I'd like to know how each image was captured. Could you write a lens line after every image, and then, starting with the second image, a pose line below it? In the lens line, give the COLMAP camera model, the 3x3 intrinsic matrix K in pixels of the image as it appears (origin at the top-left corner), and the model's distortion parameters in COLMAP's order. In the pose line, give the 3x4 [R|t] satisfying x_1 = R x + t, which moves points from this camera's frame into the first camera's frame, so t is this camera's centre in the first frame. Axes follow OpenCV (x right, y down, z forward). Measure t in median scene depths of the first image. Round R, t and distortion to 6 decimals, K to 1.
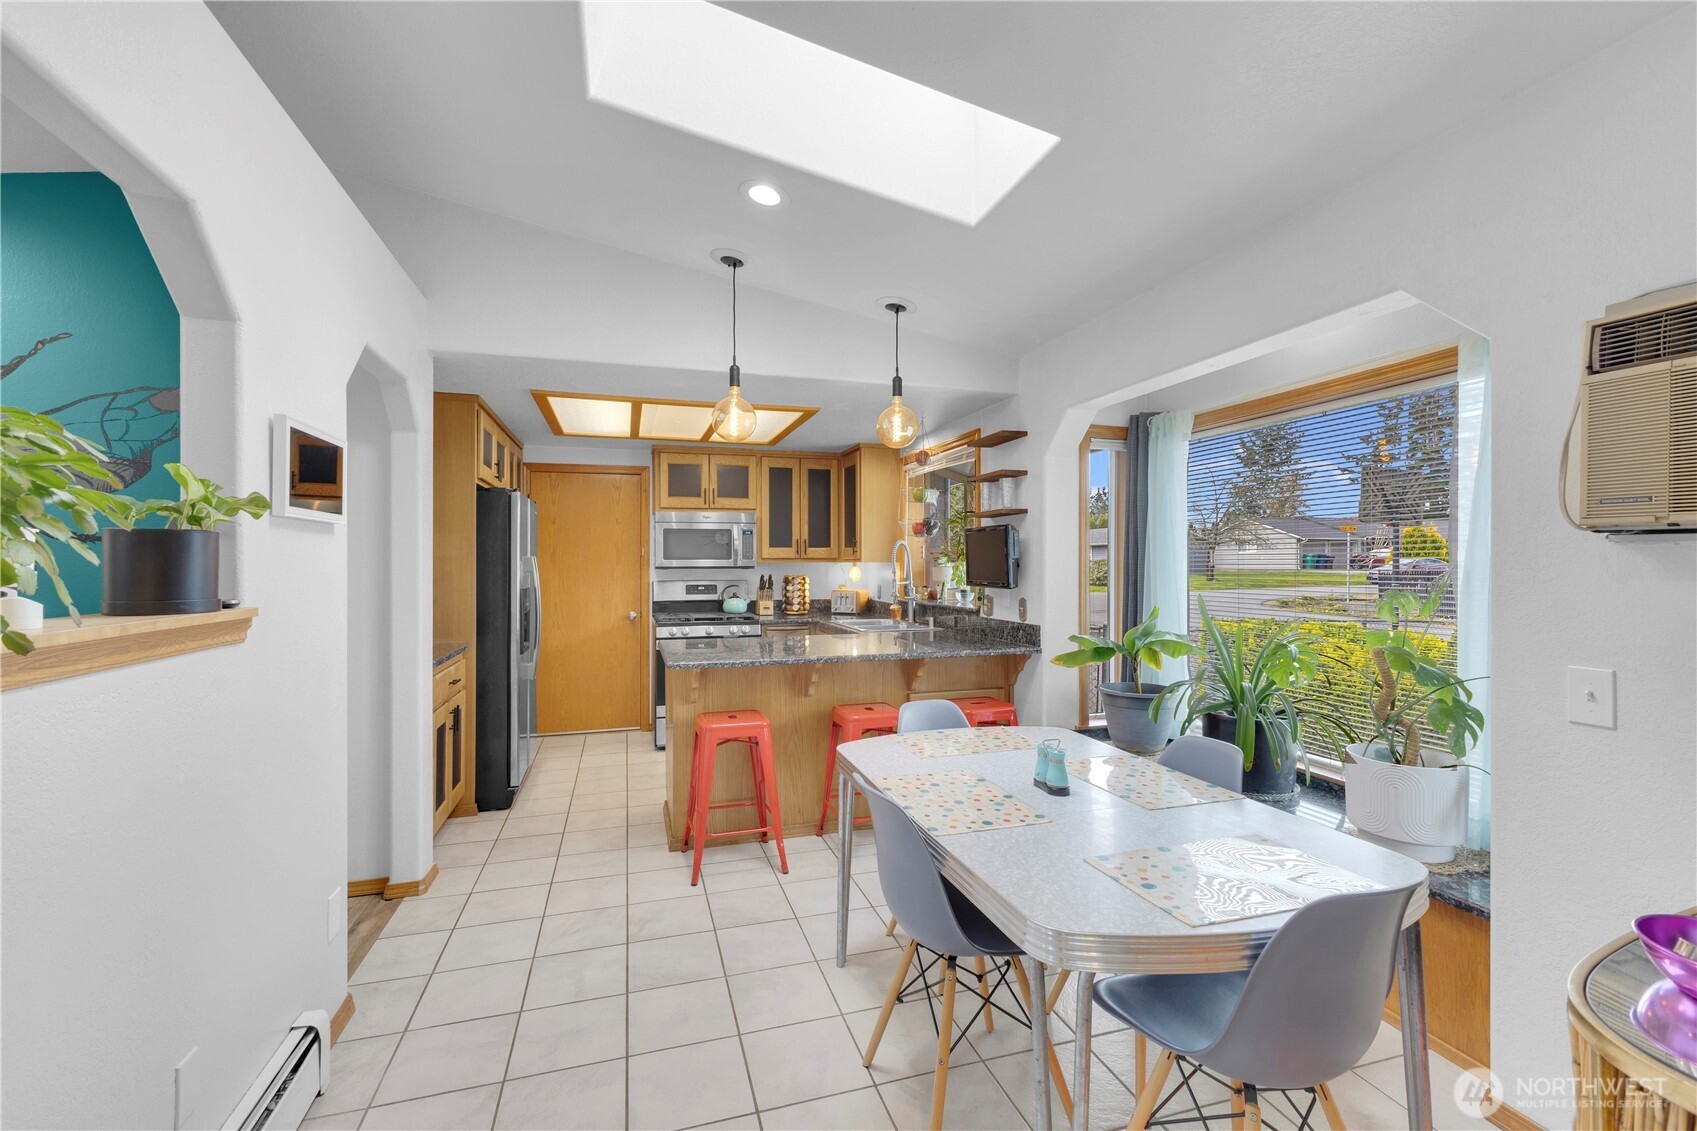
lens RADIAL K [[729.8, 0, 848.5], [0, 729.8, 565.5], [0, 0, 1]] dist [0.009167, -0.000980]
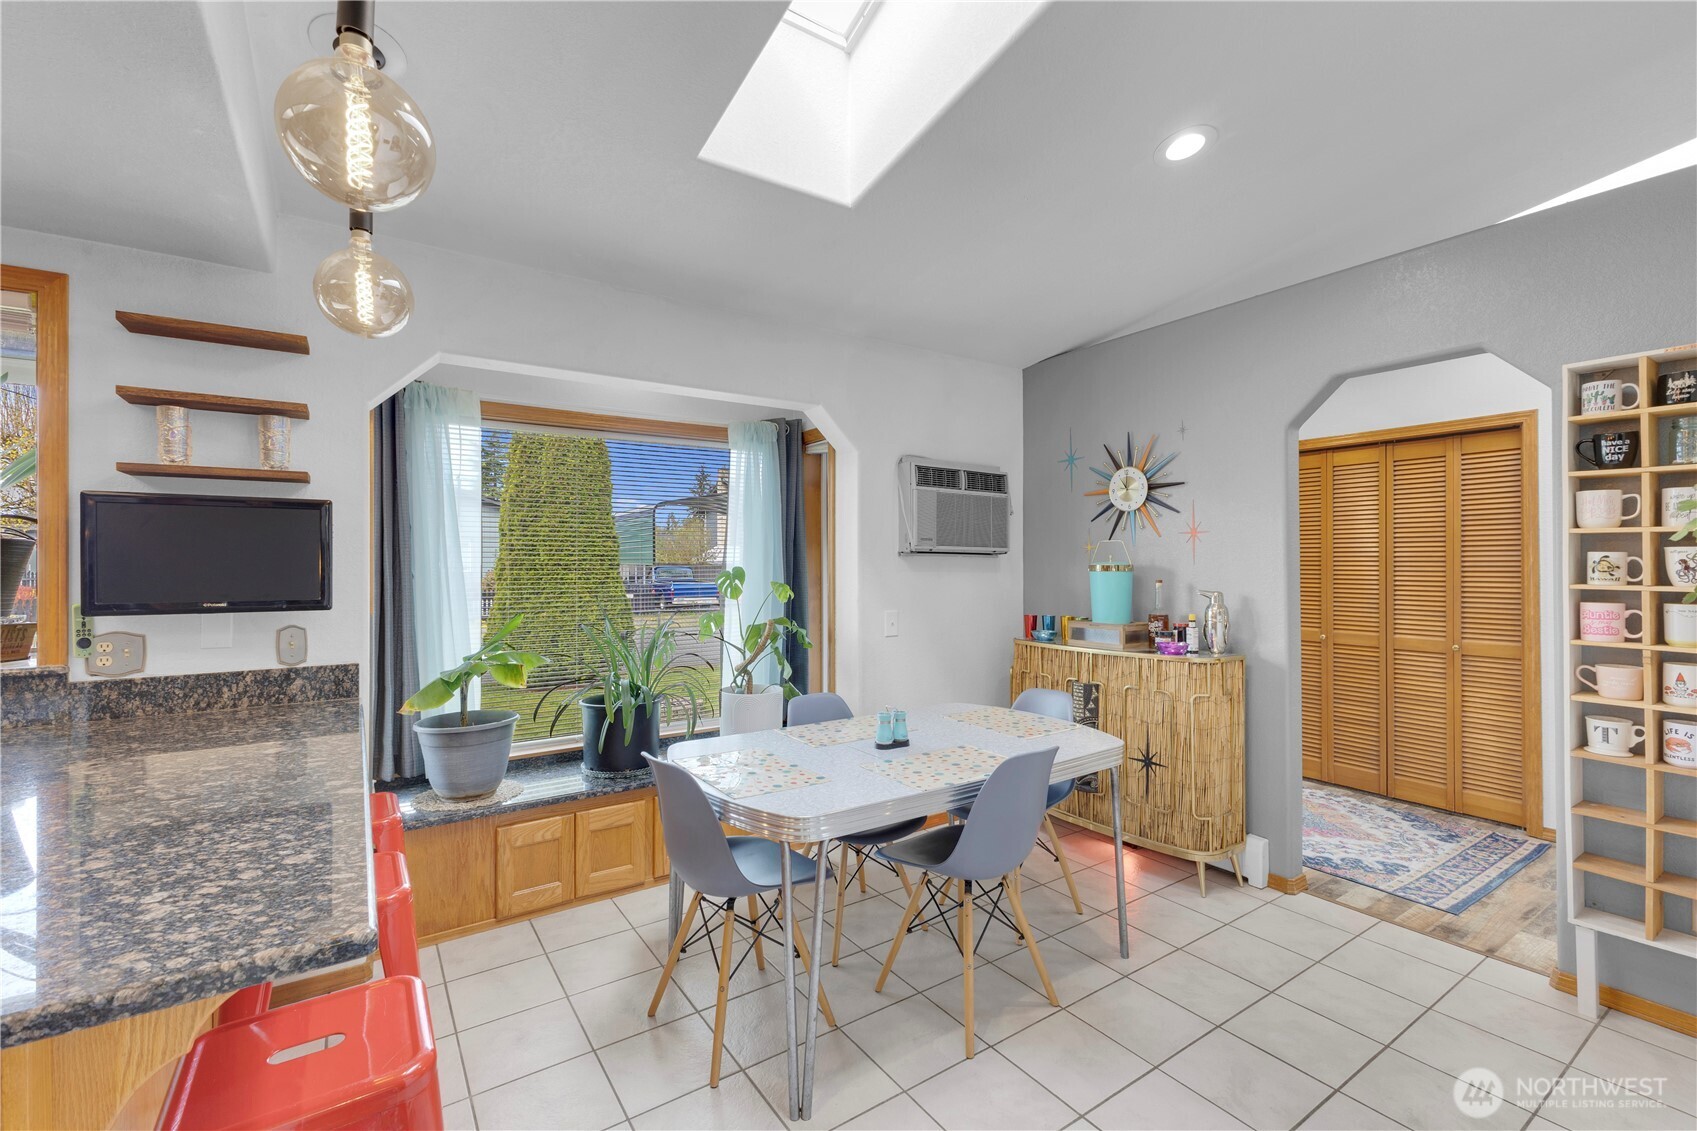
lens RADIAL K [[729.8, 0, 848.5], [0, 729.8, 565.5], [0, 0, 1]] dist [0.009167, -0.000980]
pose [[-0.297561, -0.000490, 0.954703, -0.305894], [0.004962, 0.999986, 0.002060, -0.001989], [-0.954690, 0.005350, -0.297554, 0.494632]]
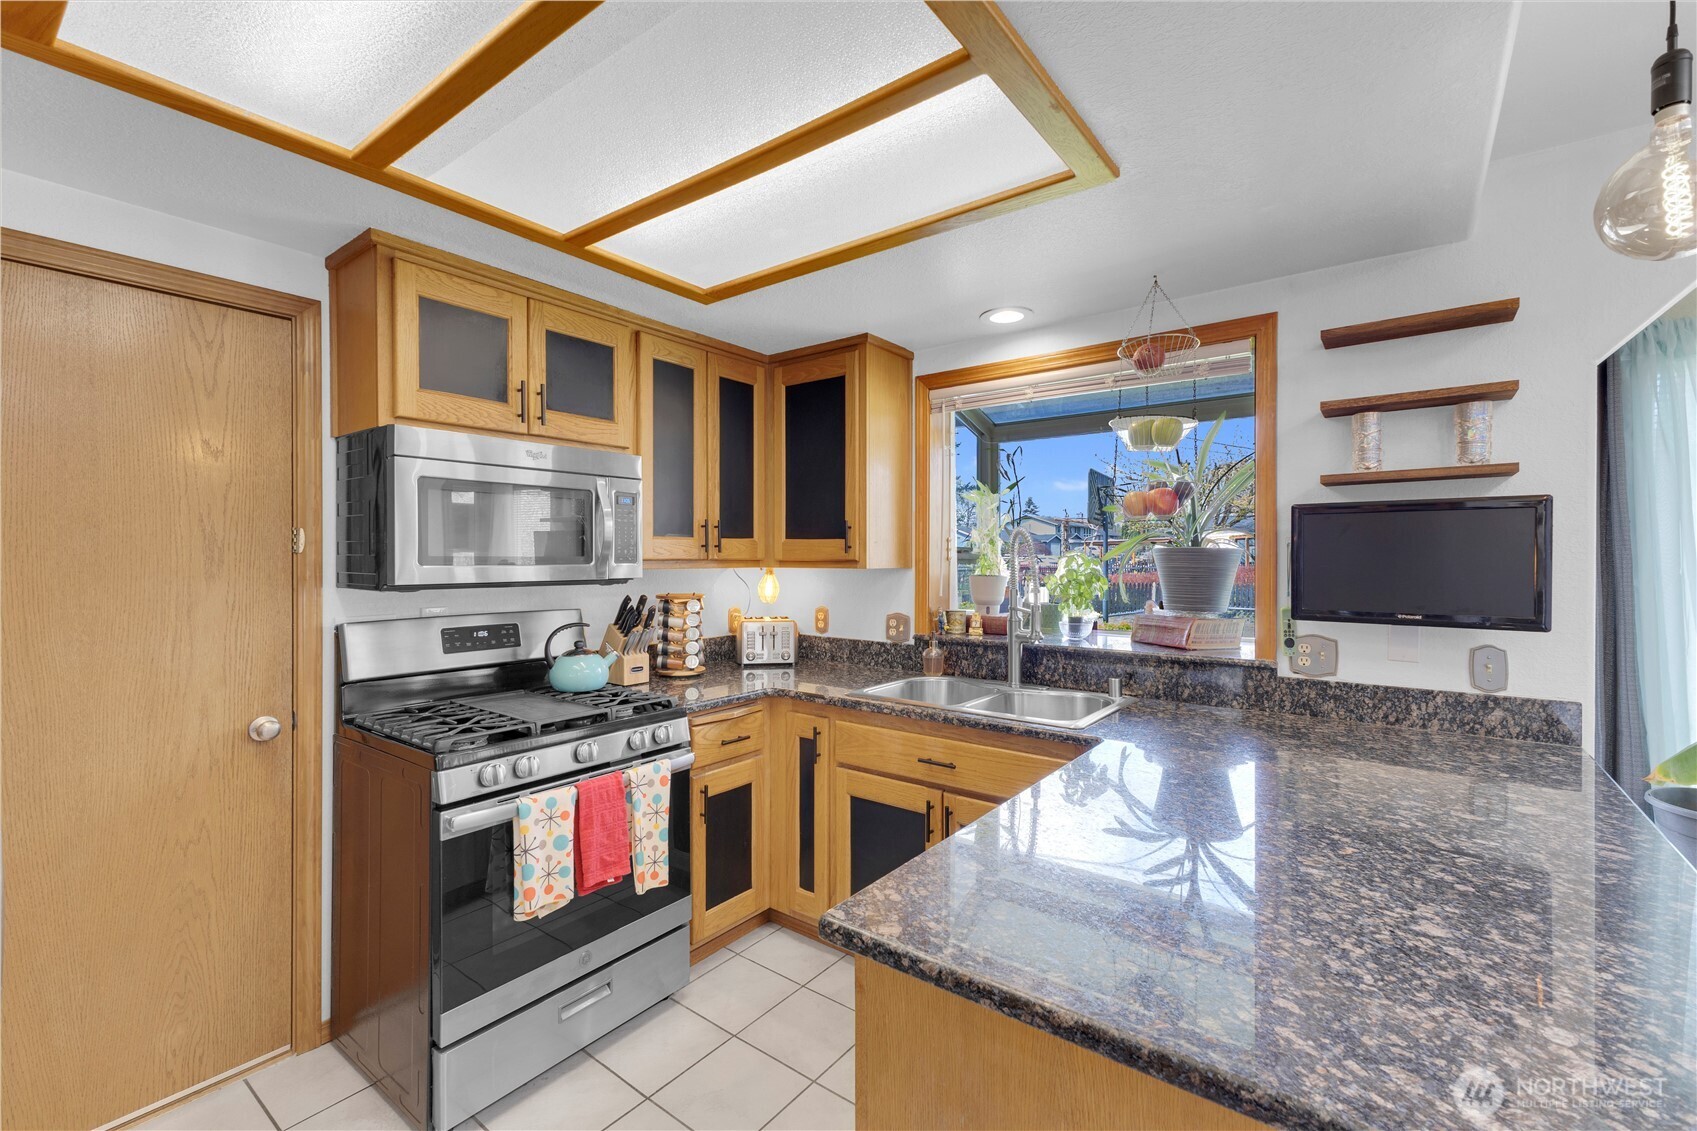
lens RADIAL K [[729.8, 0, 848.5], [0, 729.8, 565.5], [0, 0, 1]] dist [0.009167, -0.000980]
pose [[0.810650, -0.004981, 0.585509, -0.275284], [0.001041, 0.999974, 0.007065, -0.009548], [-0.585530, -0.005118, 0.810635, 0.562027]]
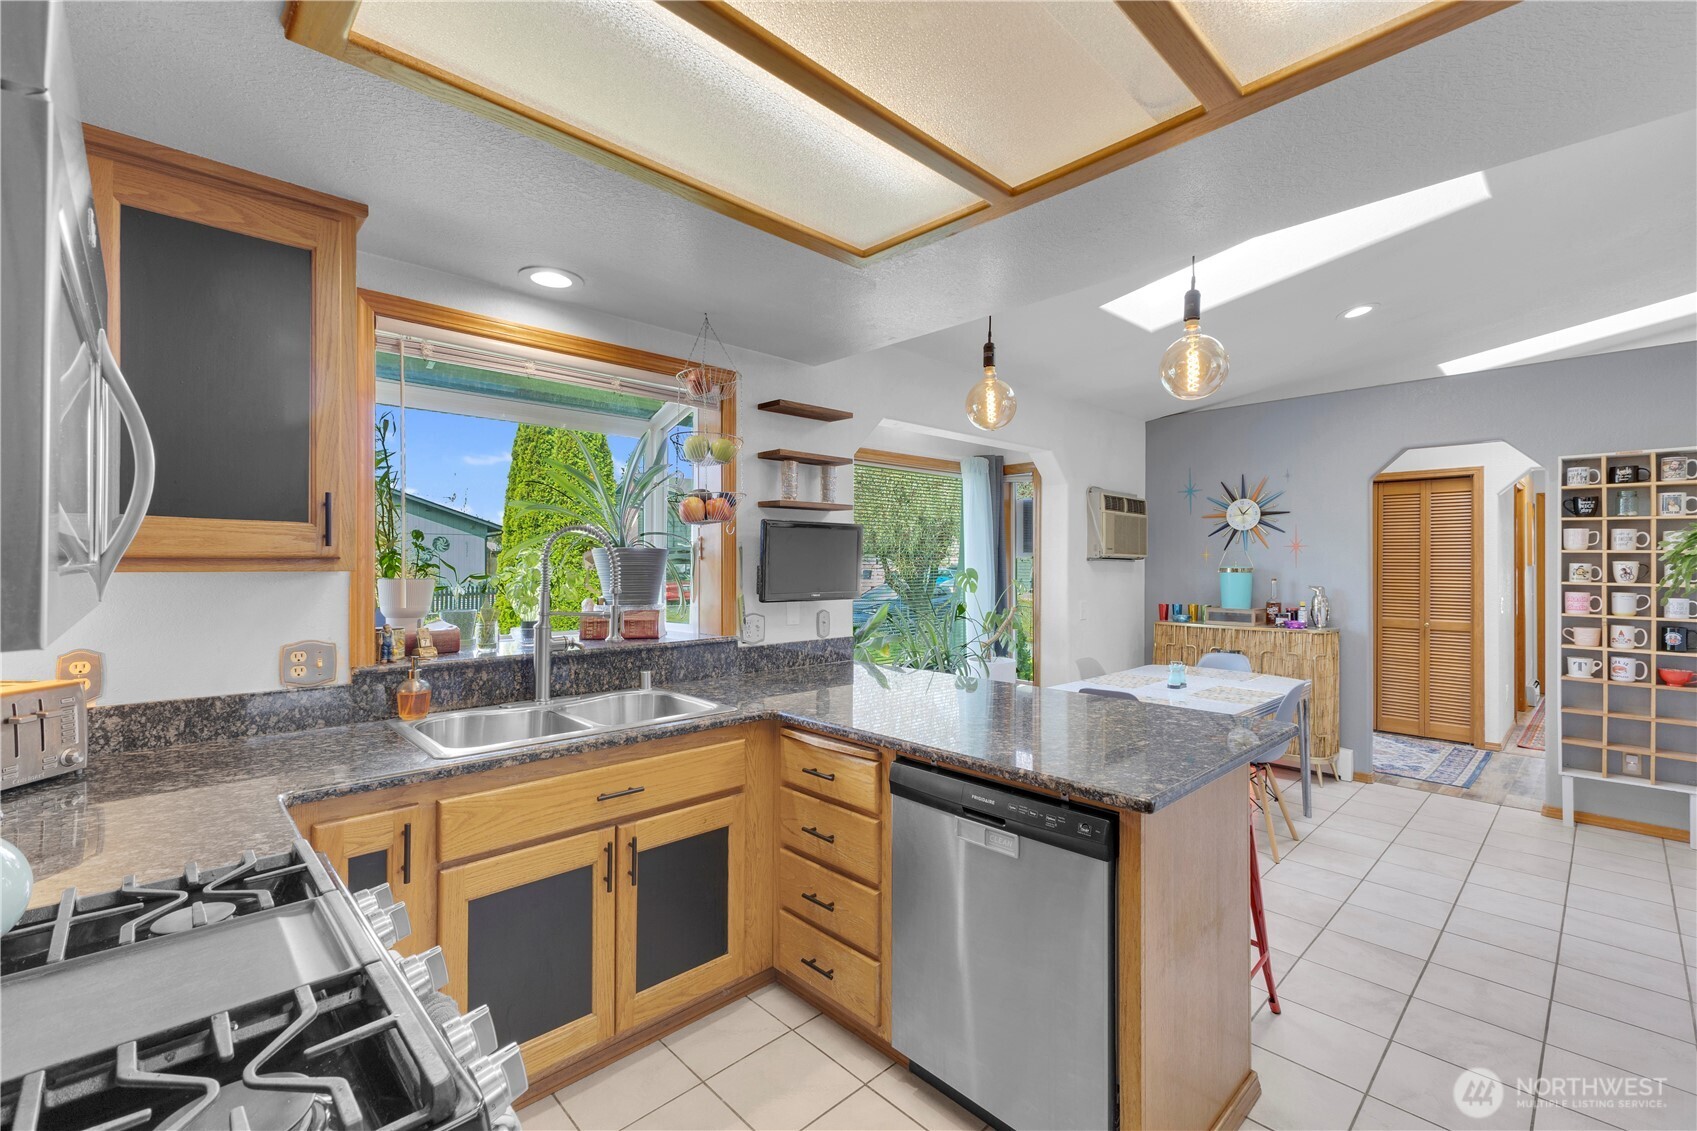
lens RADIAL K [[729.8, 0, 848.5], [0, 729.8, 565.5], [0, 0, 1]] dist [0.009167, -0.000980]
pose [[-0.452230, -0.005459, 0.891885, -0.355921], [0.000186, 0.999981, 0.006215, -0.008520], [-0.891901, 0.002977, -0.452220, 0.900951]]
